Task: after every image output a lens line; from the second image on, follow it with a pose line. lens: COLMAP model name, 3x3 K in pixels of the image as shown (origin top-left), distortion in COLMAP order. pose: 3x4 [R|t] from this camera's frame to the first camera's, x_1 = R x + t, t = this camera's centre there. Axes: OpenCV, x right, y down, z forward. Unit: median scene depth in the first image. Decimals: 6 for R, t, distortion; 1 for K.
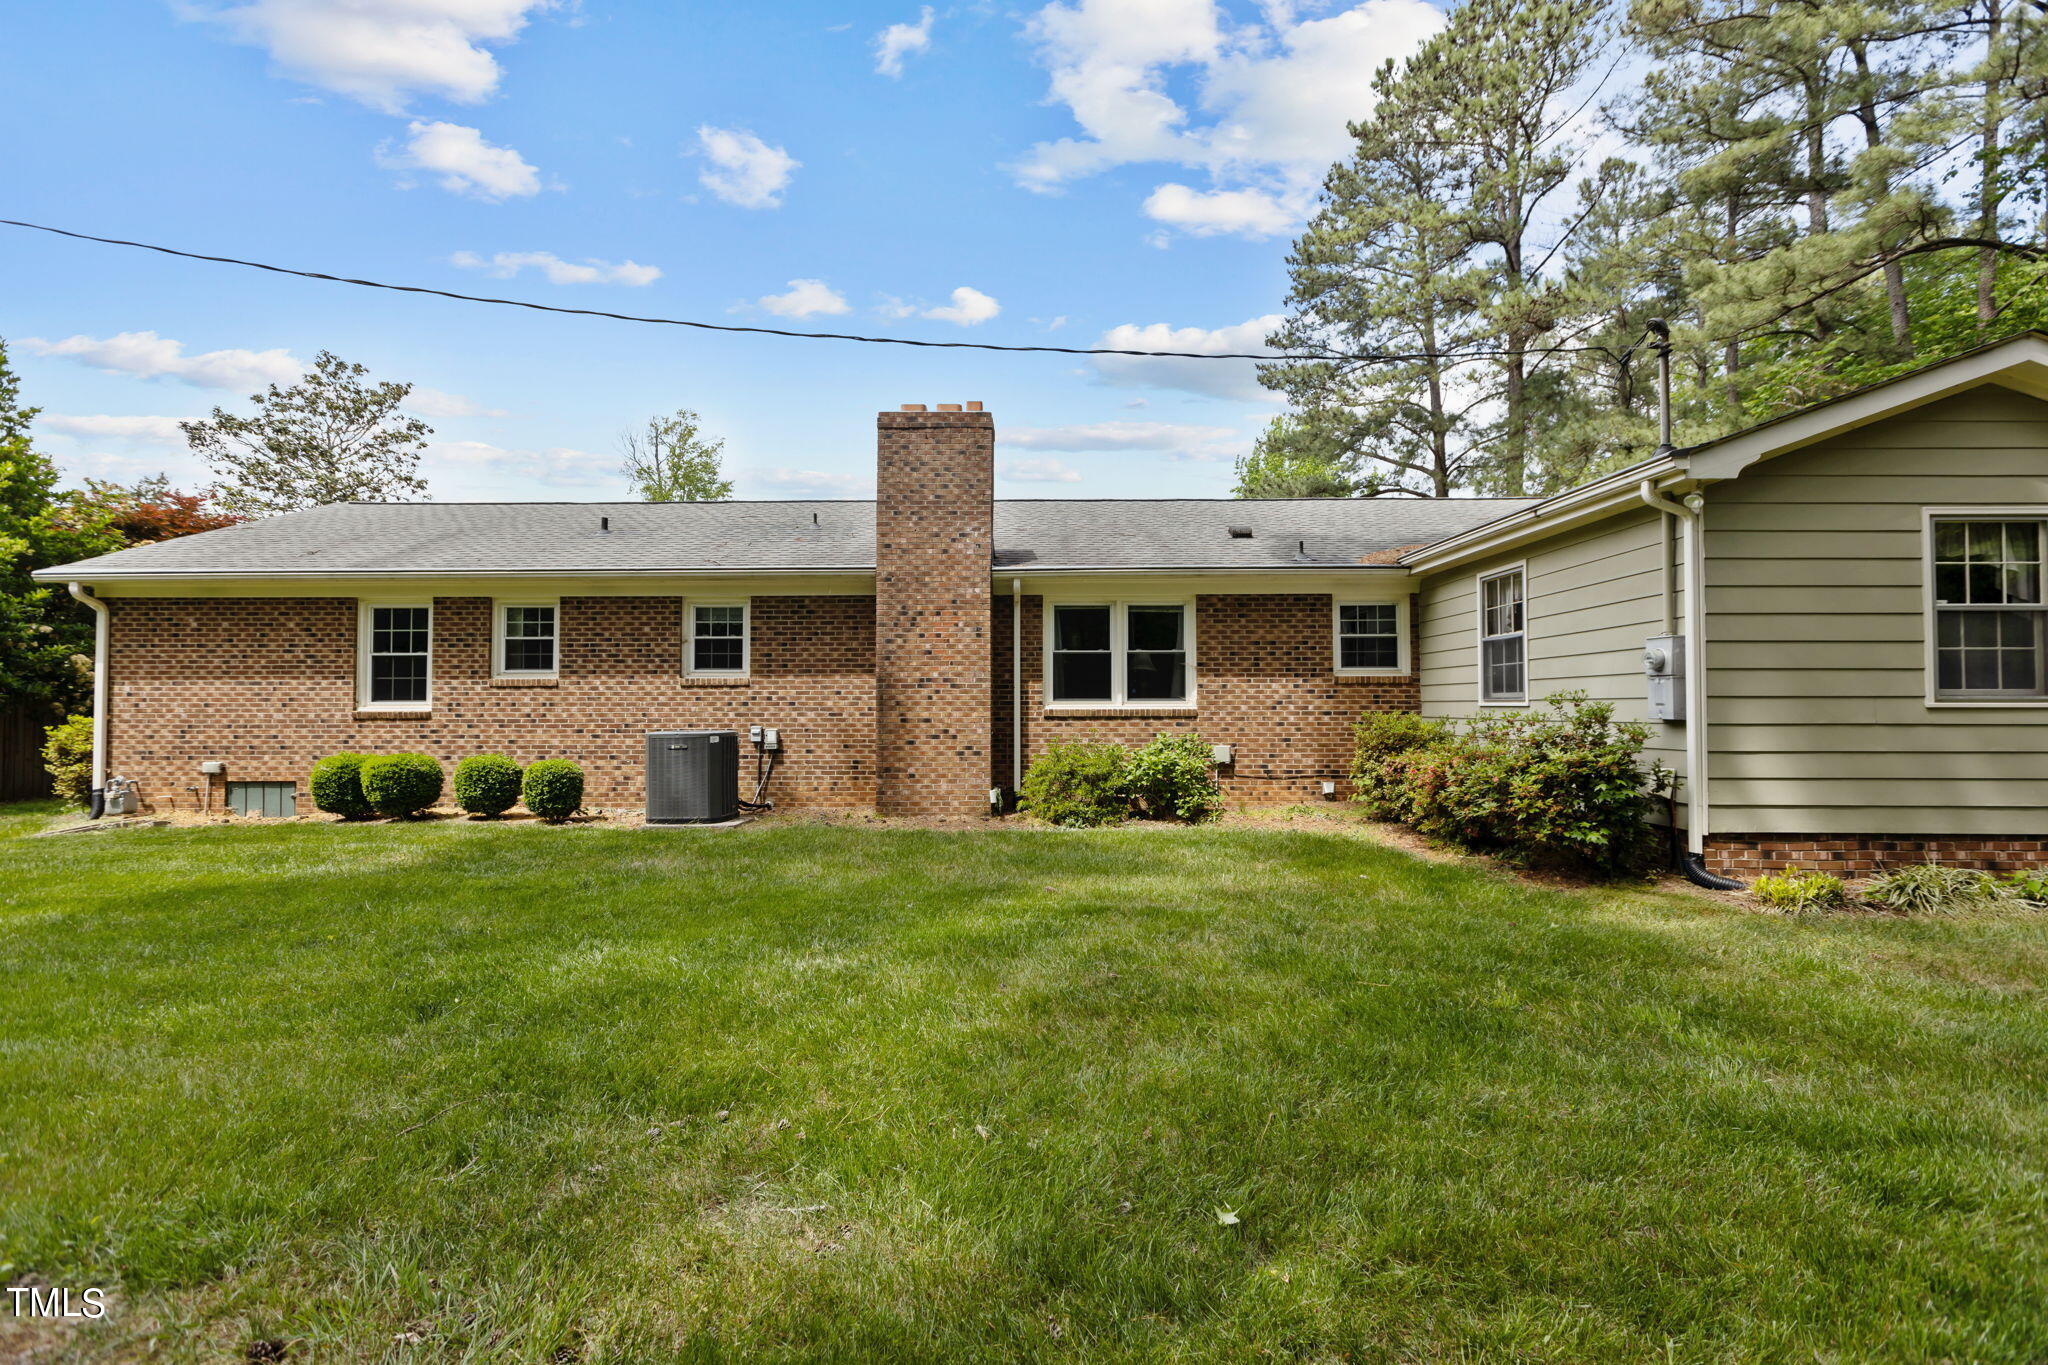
lens RADIAL K [[926.3, 0, 1030.9], [0, 926.3, 681.4], [0, 0, 1]] dist [0.003049, 0.000679]
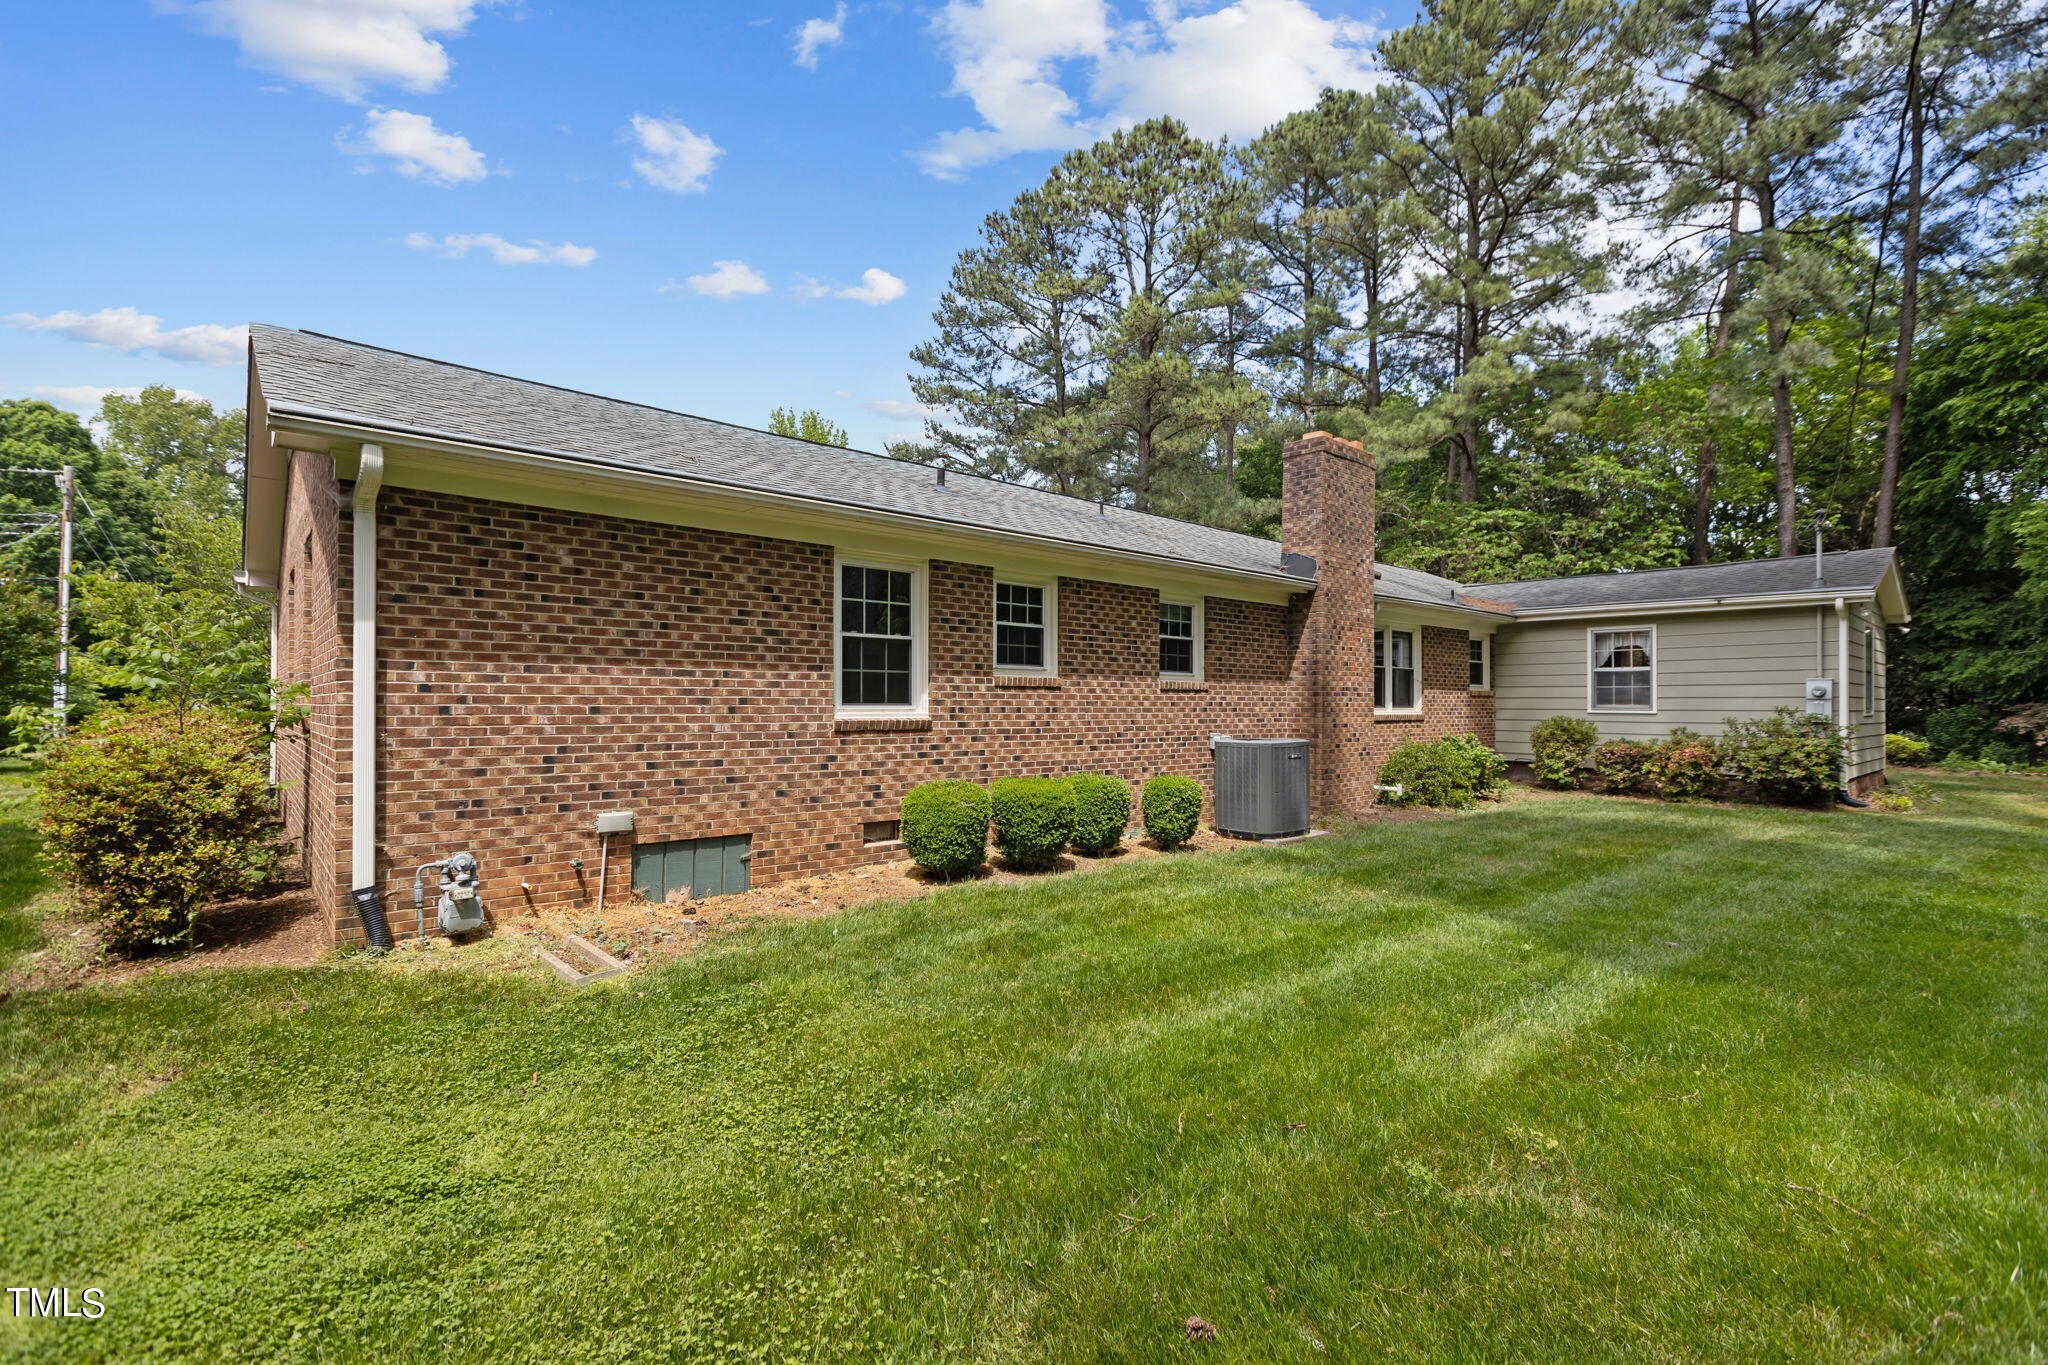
lens RADIAL K [[926.3, 0, 1030.9], [0, 926.3, 681.4], [0, 0, 1]] dist [0.003049, 0.000679]
pose [[0.732449, 0.022259, 0.680457, -1.074264], [-0.026360, 0.999643, -0.004326, 0.004177], [-0.680311, -0.014768, 0.732775, 0.423232]]
